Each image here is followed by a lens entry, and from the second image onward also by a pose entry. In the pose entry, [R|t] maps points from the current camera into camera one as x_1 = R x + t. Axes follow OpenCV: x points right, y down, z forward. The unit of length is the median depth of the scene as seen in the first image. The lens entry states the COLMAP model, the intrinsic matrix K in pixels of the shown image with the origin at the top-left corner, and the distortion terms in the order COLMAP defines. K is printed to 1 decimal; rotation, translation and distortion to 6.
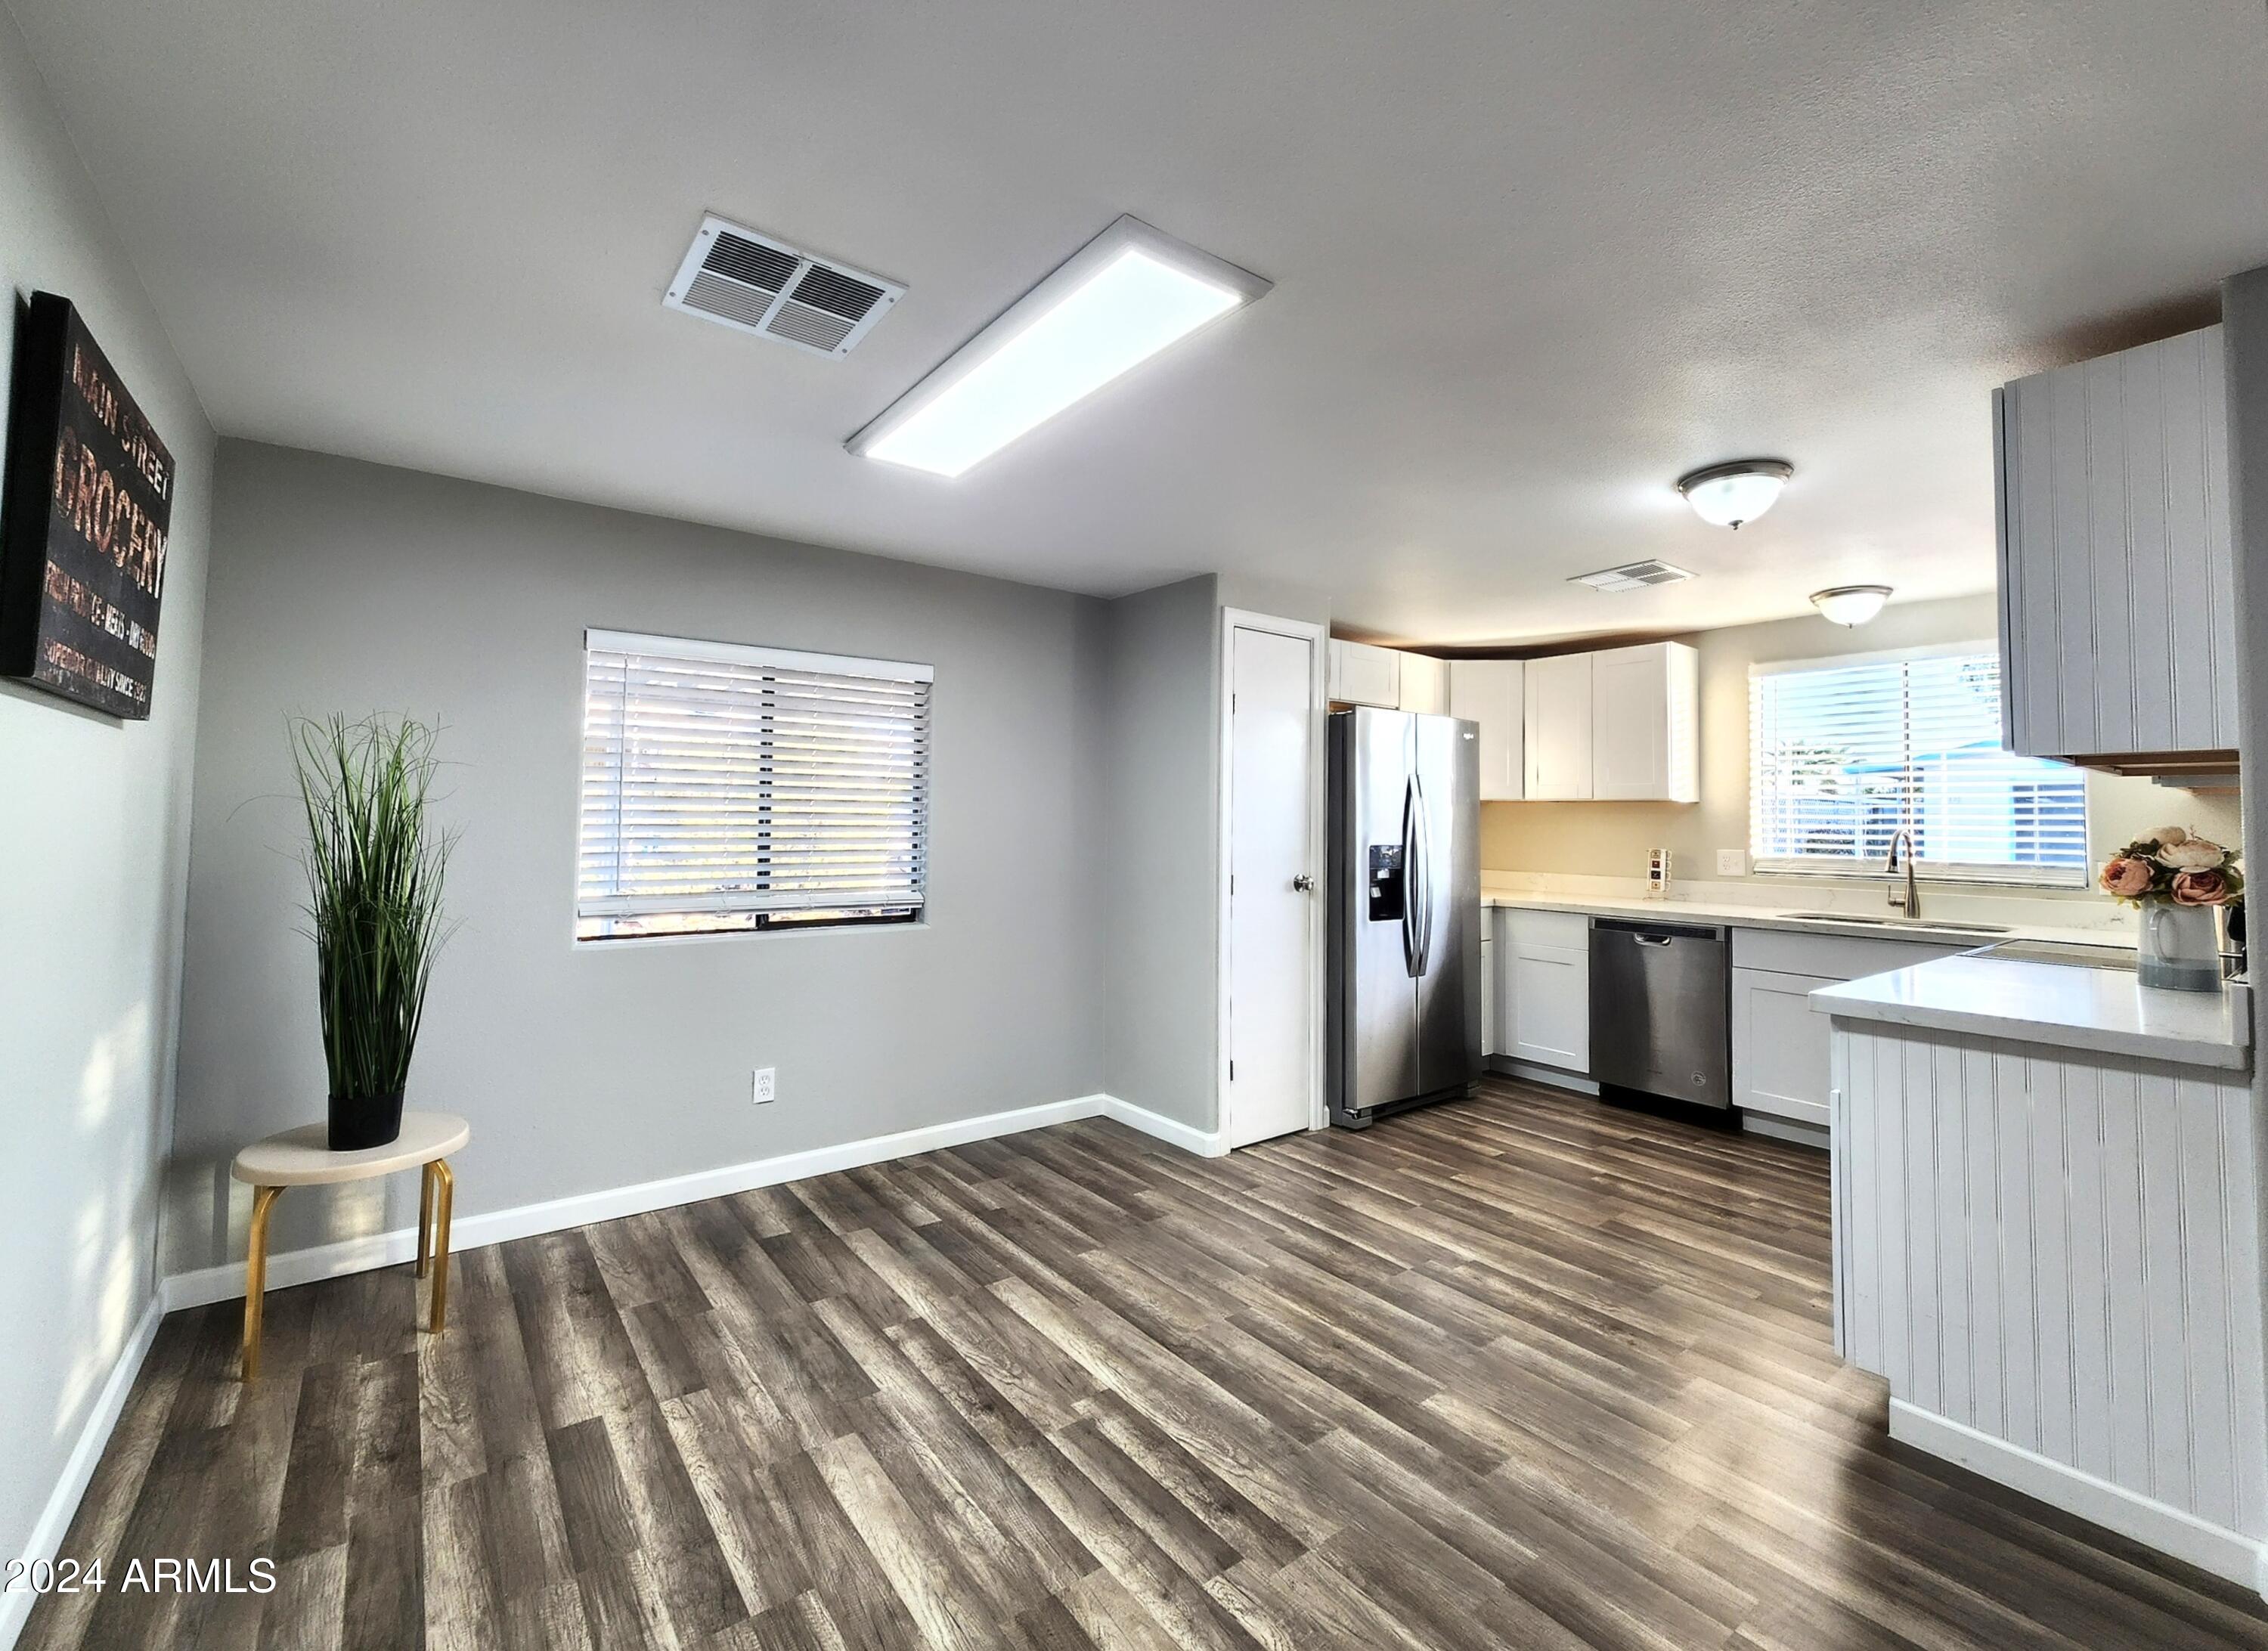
lens RADIAL K [[977.8, 0, 1156.0], [0, 977.8, 776.5], [0, 0, 1]] dist [-0.001975, -0.000025]
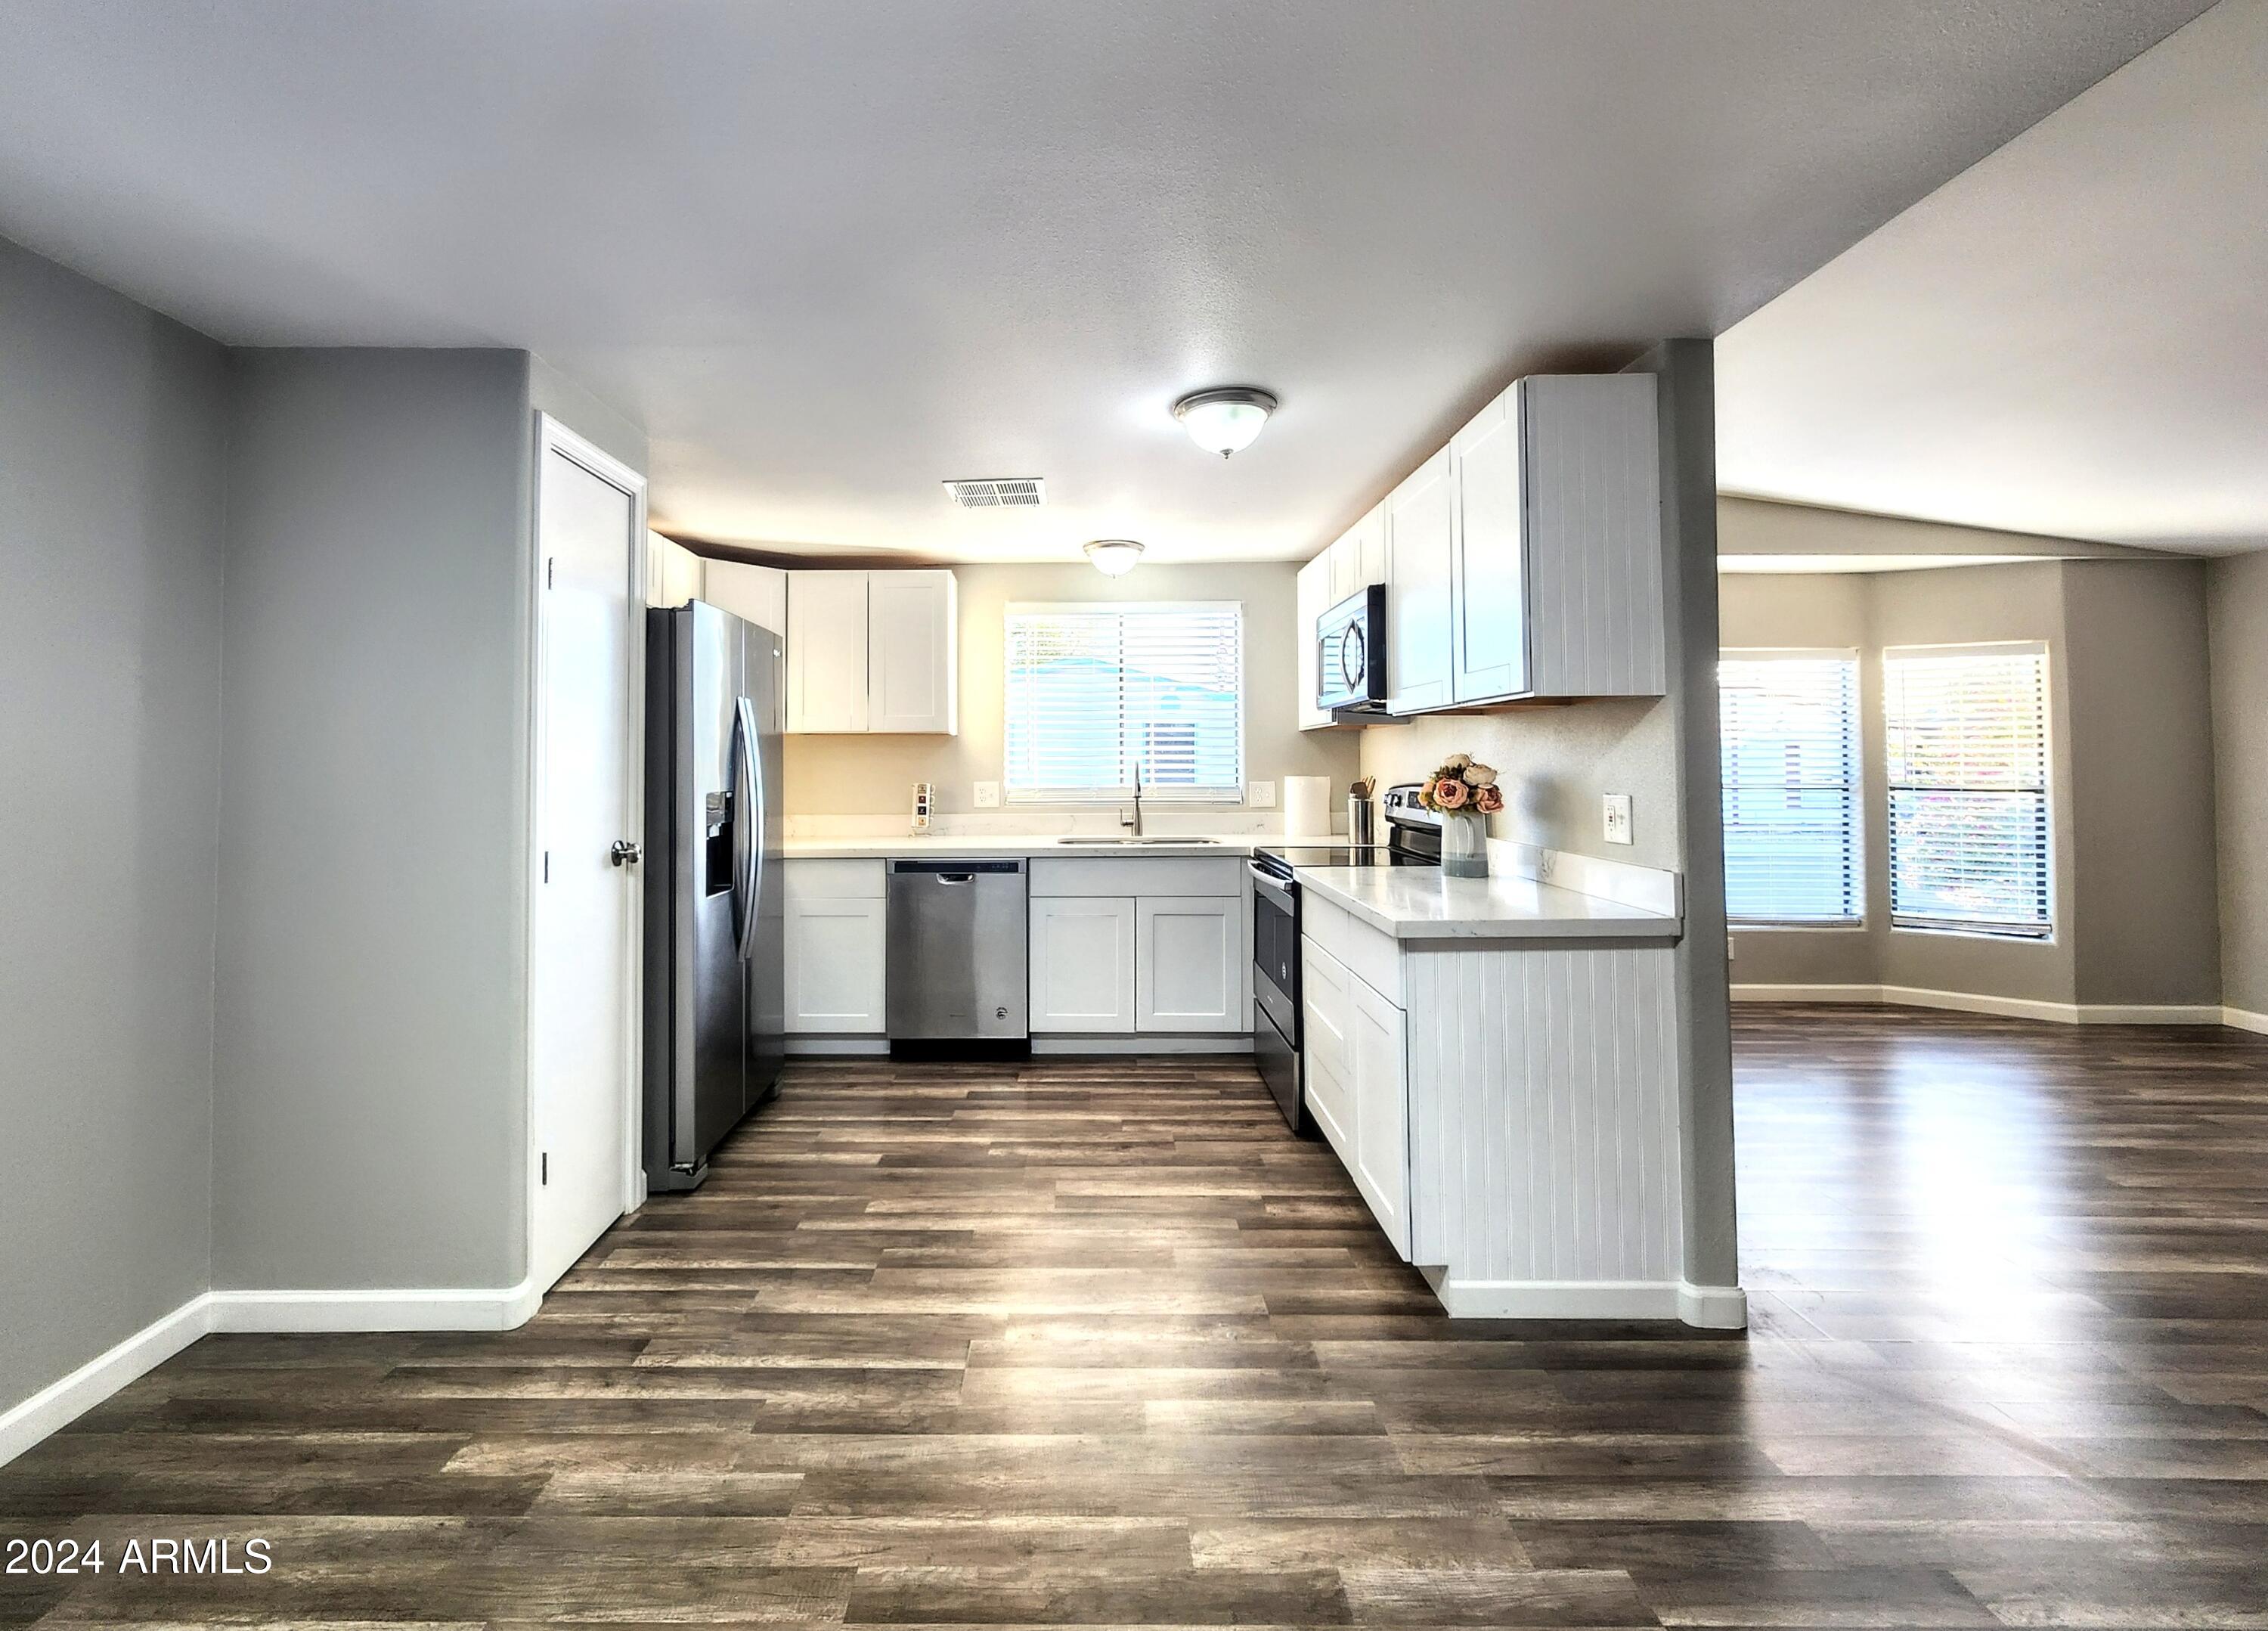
lens RADIAL K [[986.2, 0, 1074.4], [0, 986.2, 728.7], [0, 0, 1]] dist [-0.000643, -0.000307]
pose [[0.620952, 0.007977, 0.783808, -0.243019], [-0.022686, 0.999712, 0.007798, 0.013788], [-0.783520, -0.022624, 0.620954, 0.428553]]
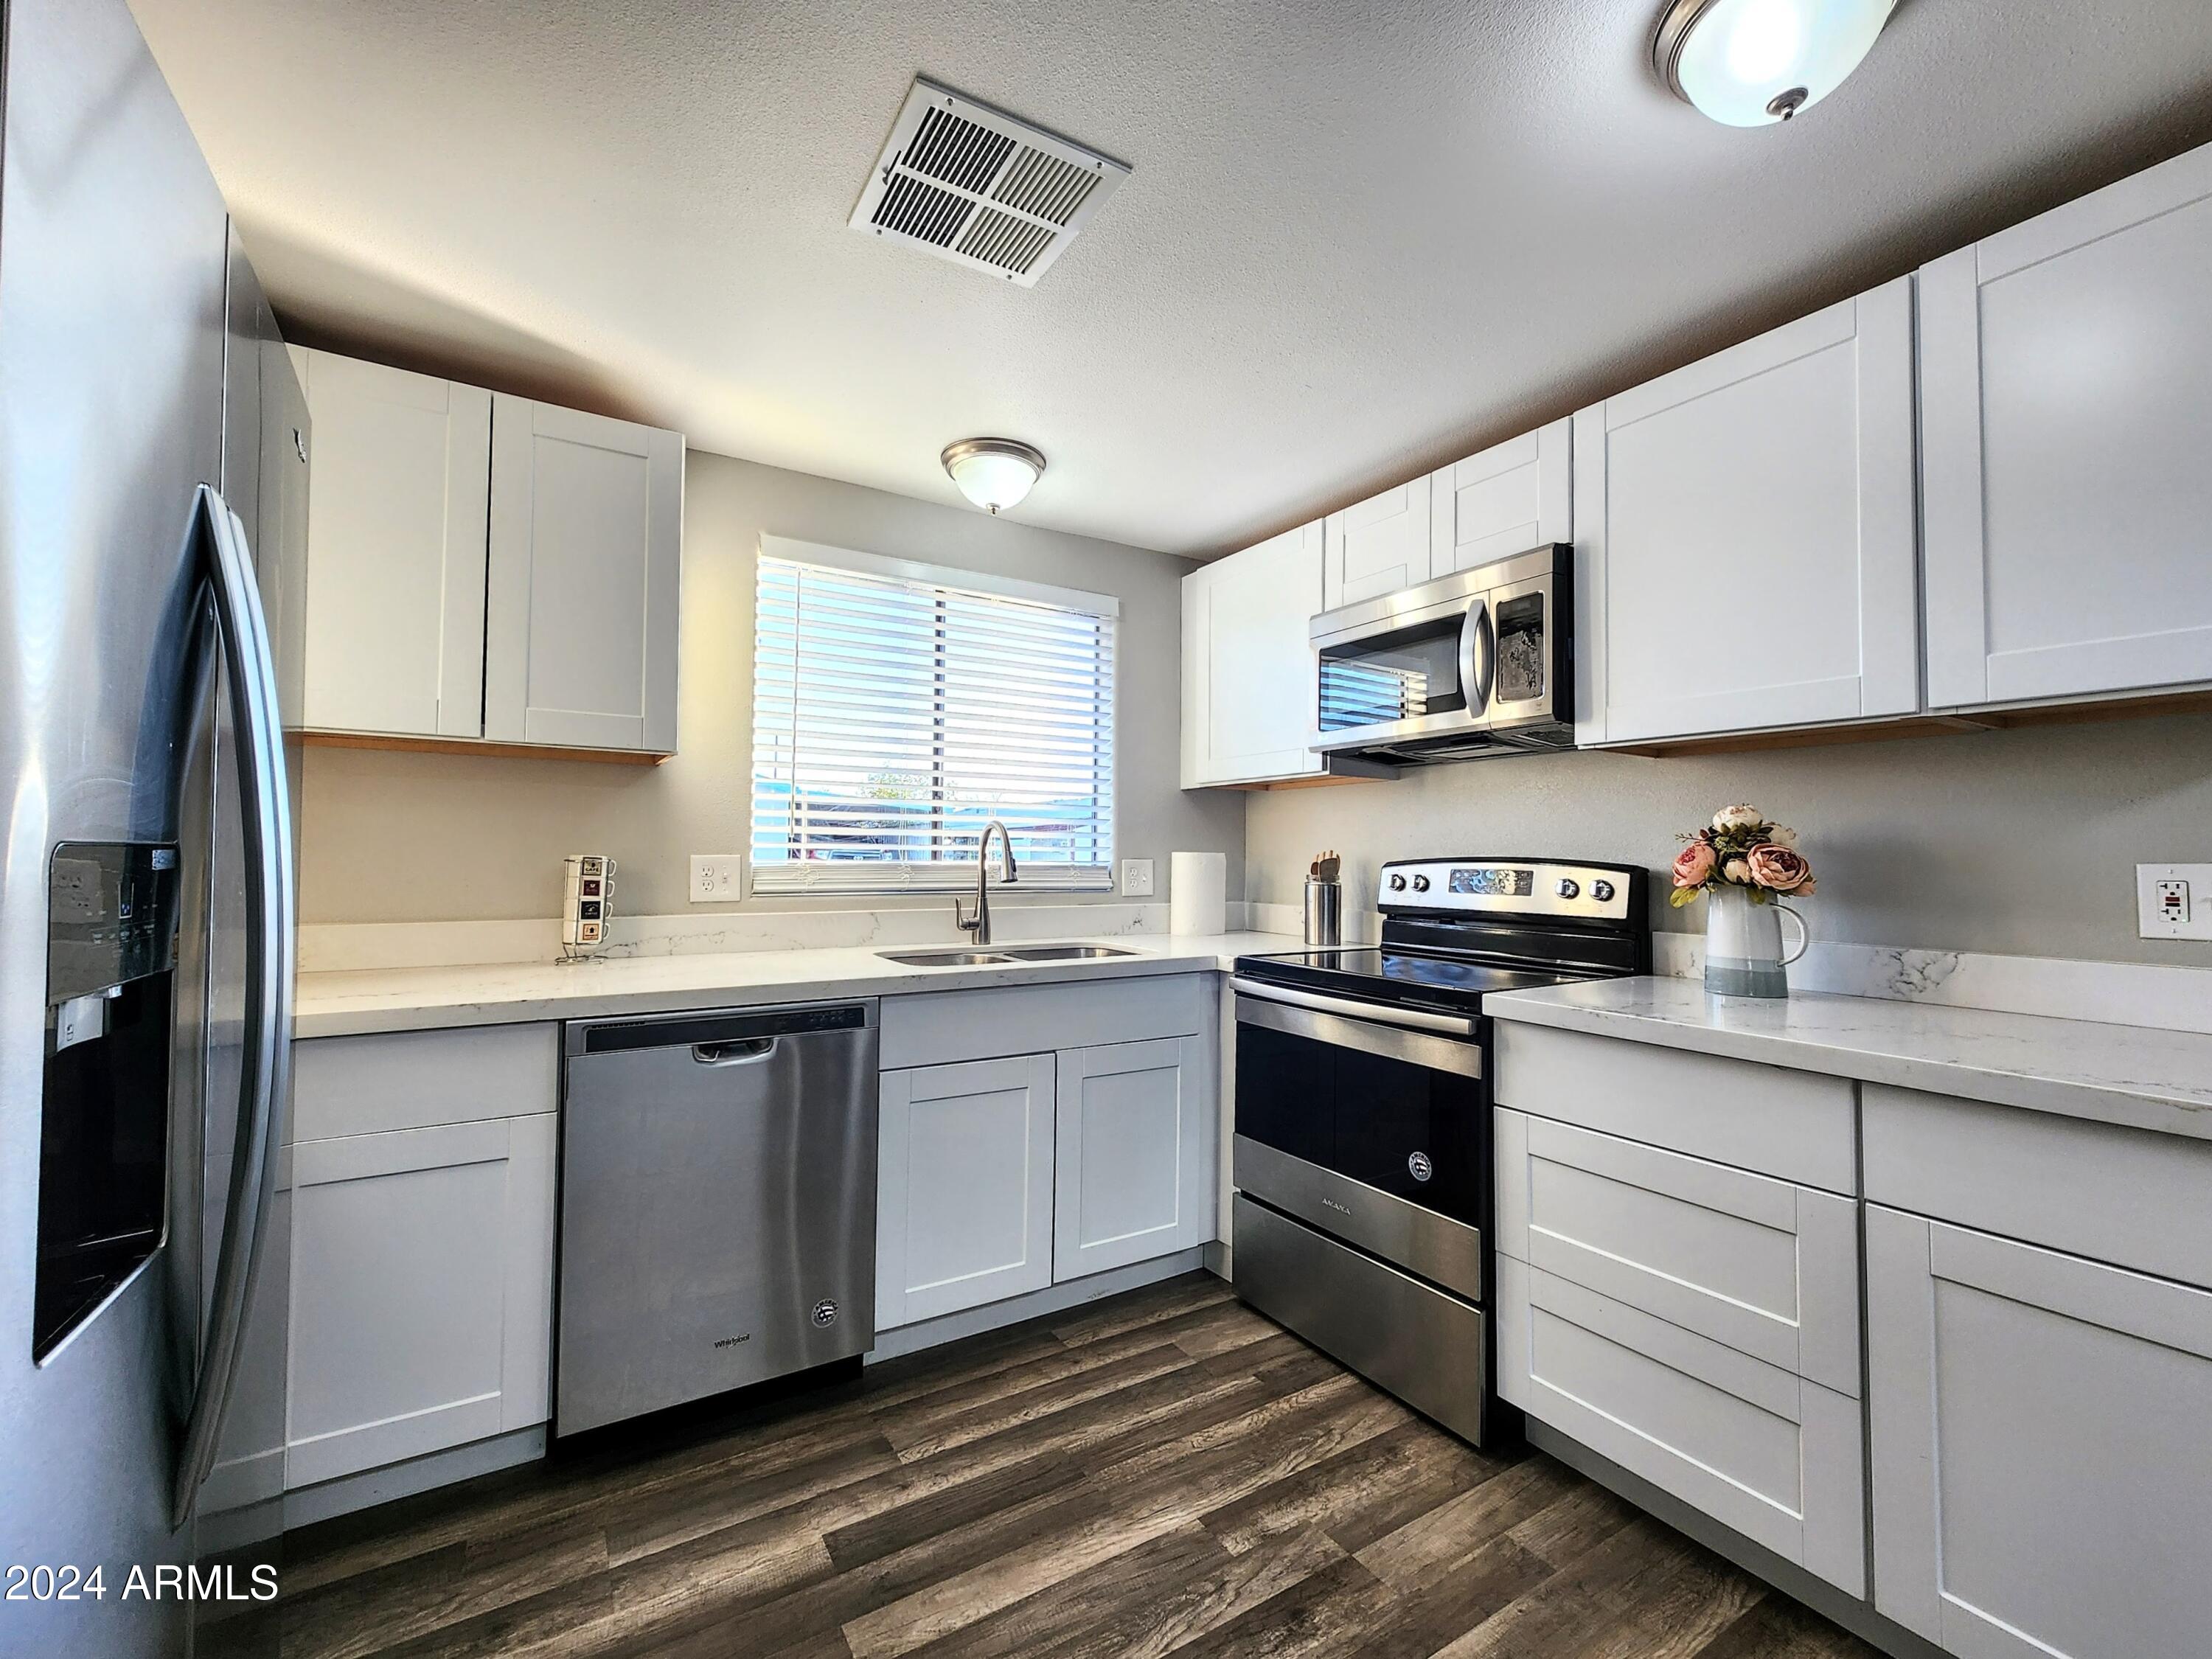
lens RADIAL K [[933.1, 0, 1110.4], [0, 933.1, 827.2], [0, 0, 1]] dist [0.000408, -0.000757]
pose [[0.097683, 0.018062, 0.995054, 0.125196], [-0.054453, 0.998435, -0.012777, 0.080350], [-0.993727, -0.052935, 0.098514, 1.078919]]
